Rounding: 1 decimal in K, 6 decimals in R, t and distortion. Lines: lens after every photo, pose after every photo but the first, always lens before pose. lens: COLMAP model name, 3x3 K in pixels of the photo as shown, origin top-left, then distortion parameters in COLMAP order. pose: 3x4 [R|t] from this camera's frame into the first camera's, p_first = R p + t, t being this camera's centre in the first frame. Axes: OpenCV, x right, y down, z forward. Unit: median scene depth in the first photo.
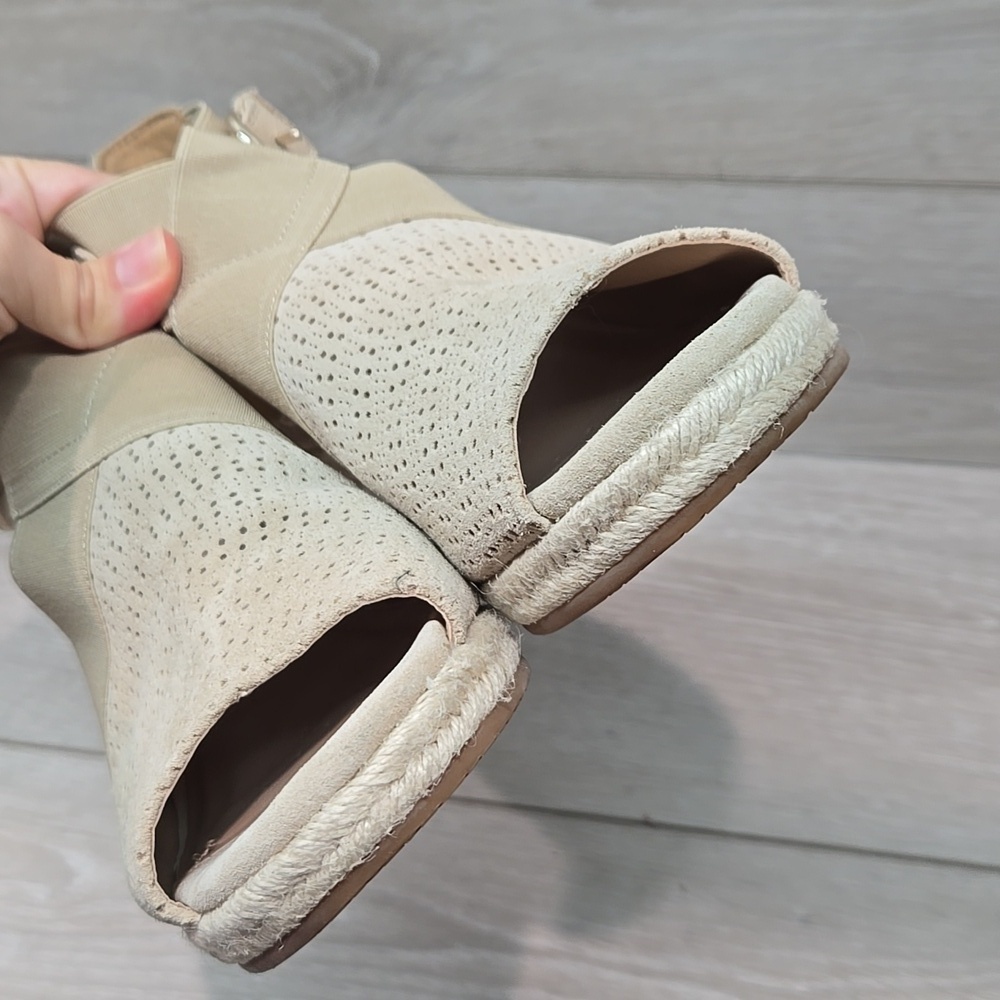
lens RADIAL K [[1481.6, 0, 500.0], [0, 1481.6, 500.0], [0, 0, 1]] dist [0.057628, -0.099236]
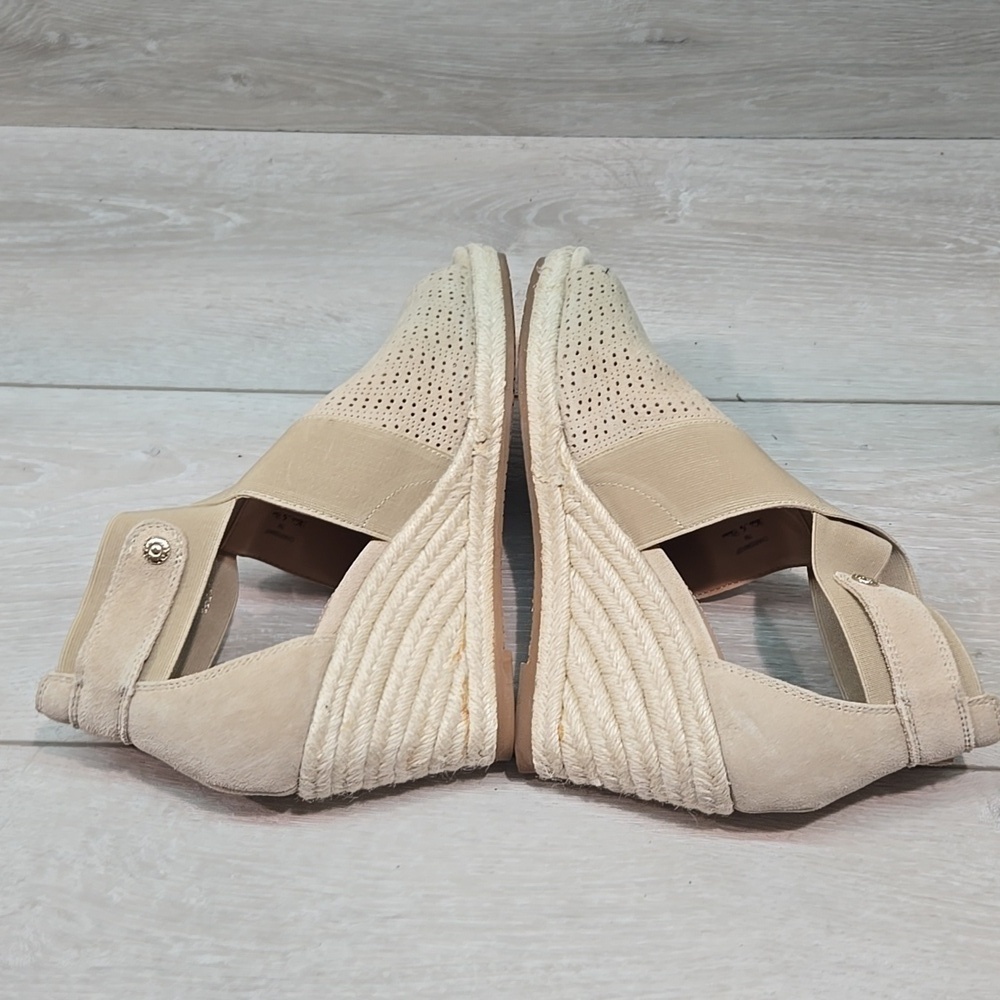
lens RADIAL K [[1481.6, 0, 500.0], [0, 1481.6, 500.0], [0, 0, 1]] dist [0.057628, -0.099236]
pose [[0.977656, -0.091706, 0.189152, -0.367268], [0.065206, 0.987737, 0.141859, 0.093670], [-0.199842, -0.126355, 0.971647, -0.296035]]
